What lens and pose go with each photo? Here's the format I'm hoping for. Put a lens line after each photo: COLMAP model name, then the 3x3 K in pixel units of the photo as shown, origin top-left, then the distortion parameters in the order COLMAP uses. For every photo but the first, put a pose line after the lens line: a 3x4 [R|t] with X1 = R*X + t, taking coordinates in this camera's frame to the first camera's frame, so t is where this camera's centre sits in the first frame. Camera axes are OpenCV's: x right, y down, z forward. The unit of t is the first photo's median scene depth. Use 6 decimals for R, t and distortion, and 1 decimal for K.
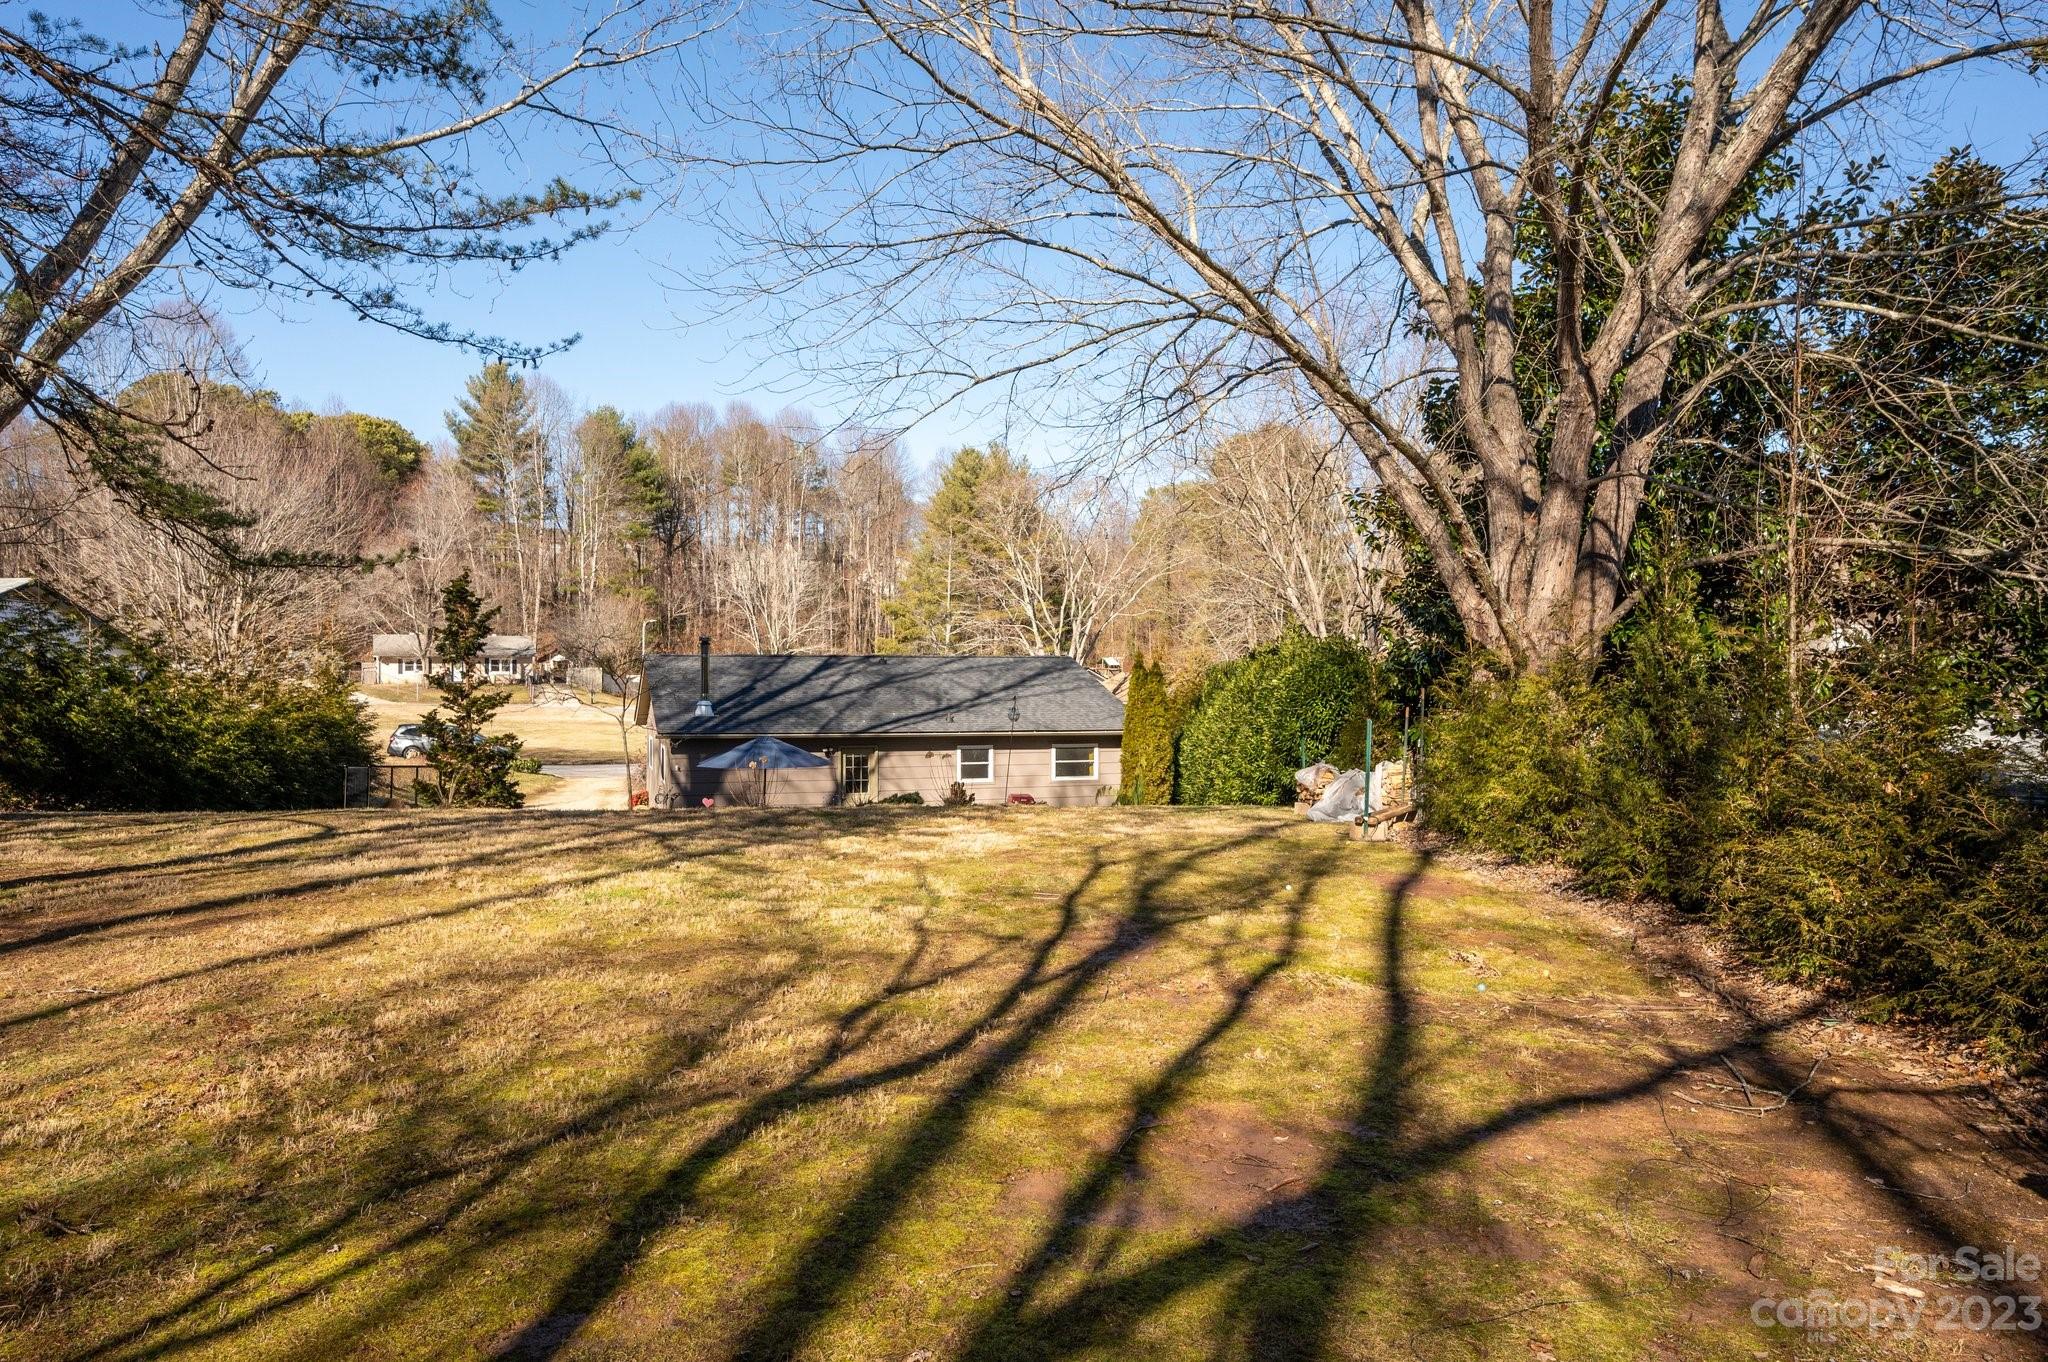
lens RADIAL K [[1294.3, 0, 1025.1], [0, 1294.3, 681.0], [0, 0, 1]] dist [0.003002, 0.000055]
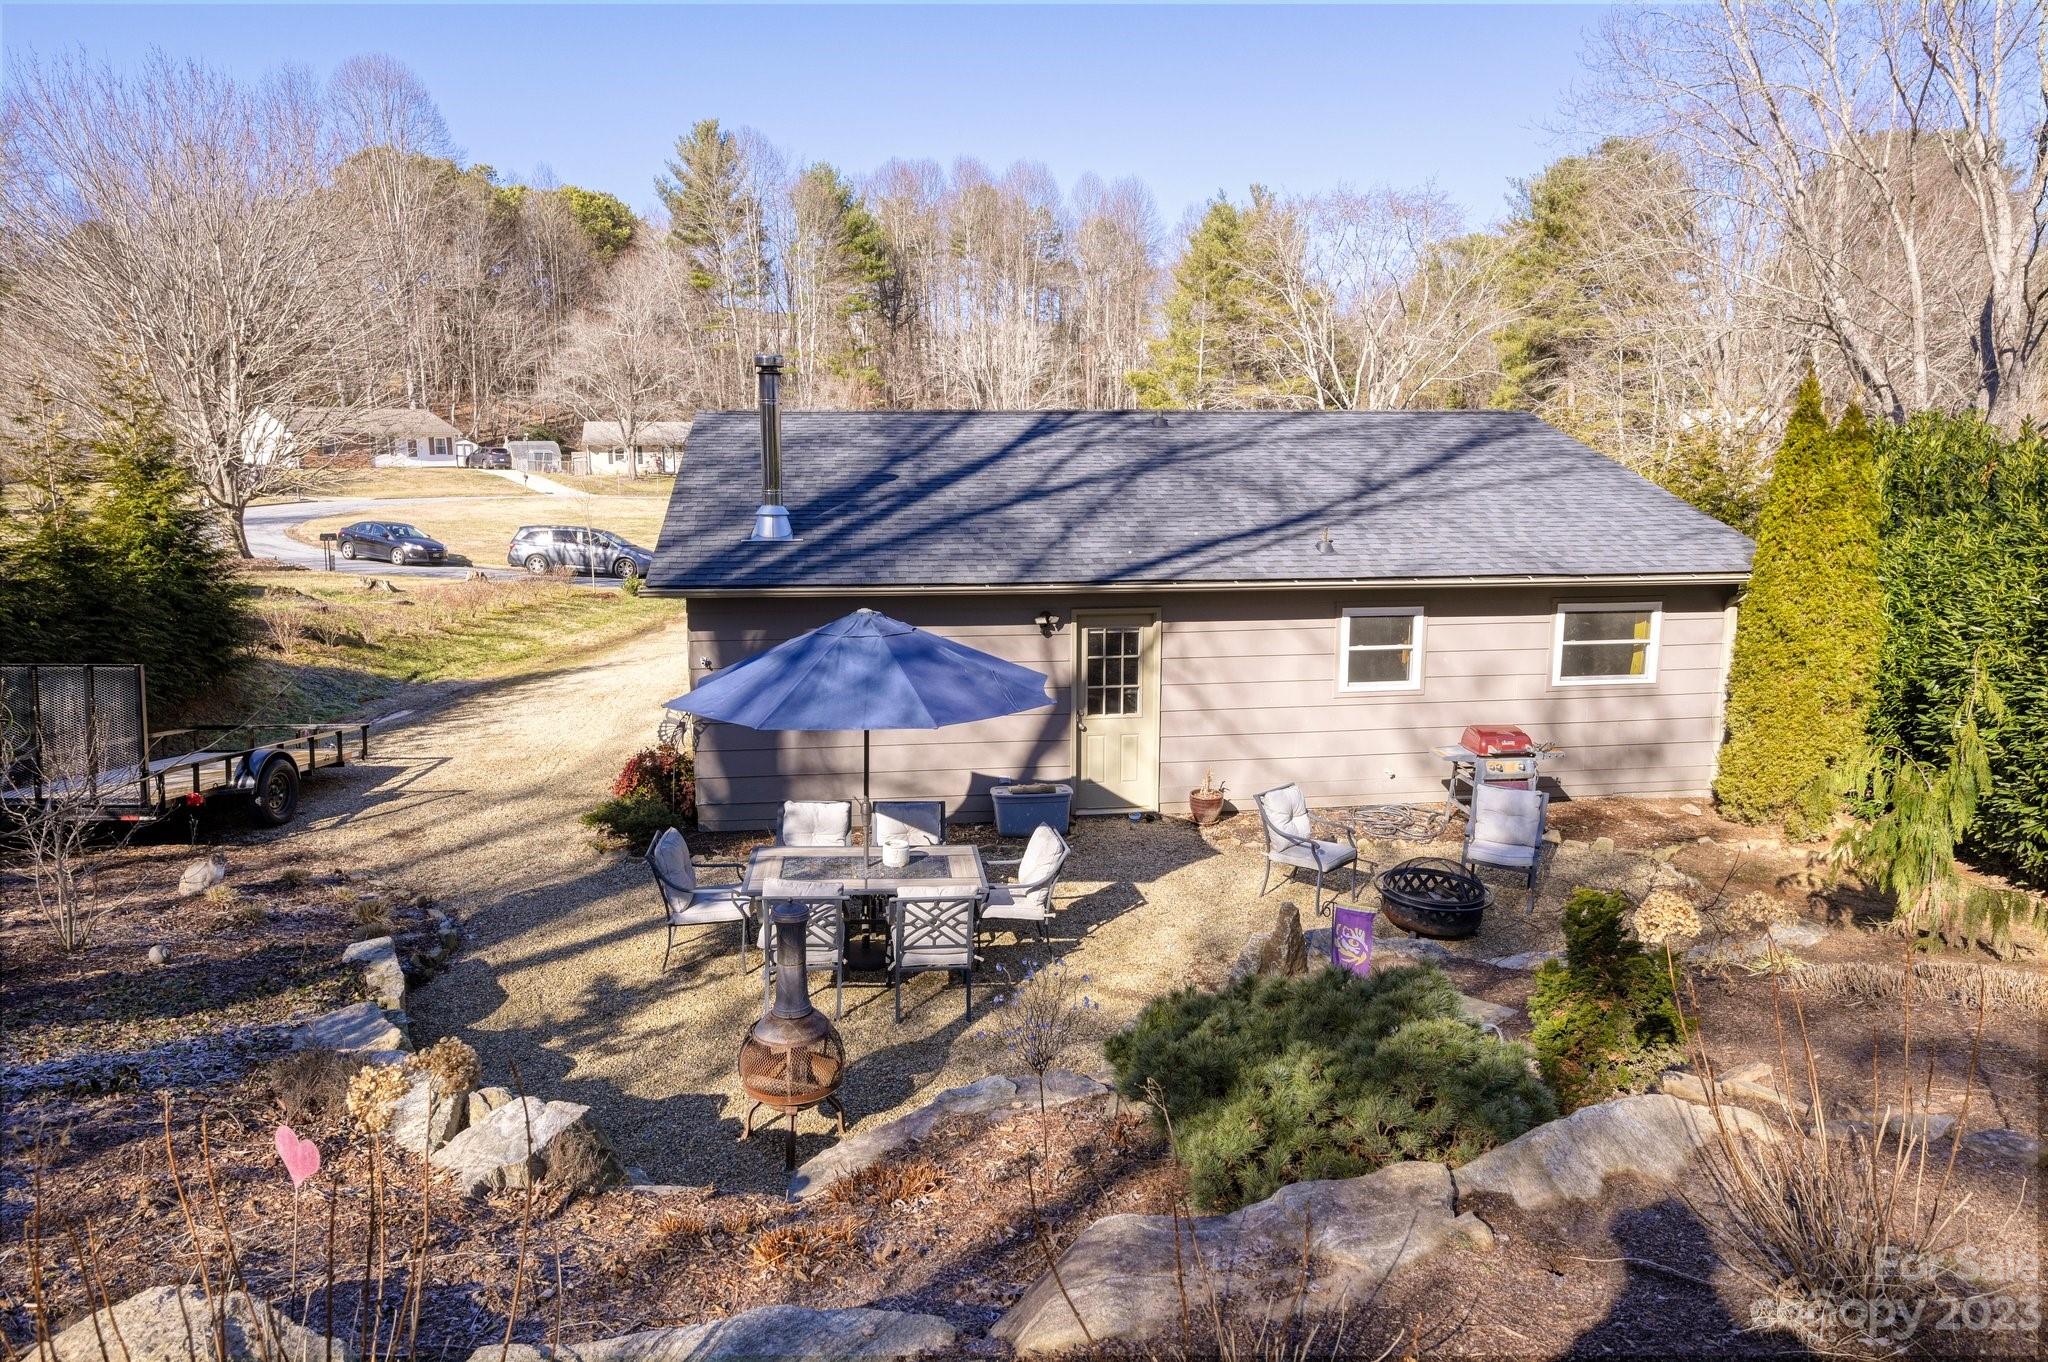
lens RADIAL K [[1237.3, 0, 1025.5], [0, 1237.3, 682.1], [0, 0, 1]] dist [-0.005758, -0.000236]
pose [[0.983228, 0.025260, -0.180625, -0.018397], [0.005479, 0.985825, 0.167690, 0.001168], [0.182301, -0.165867, 0.969151, 0.132531]]
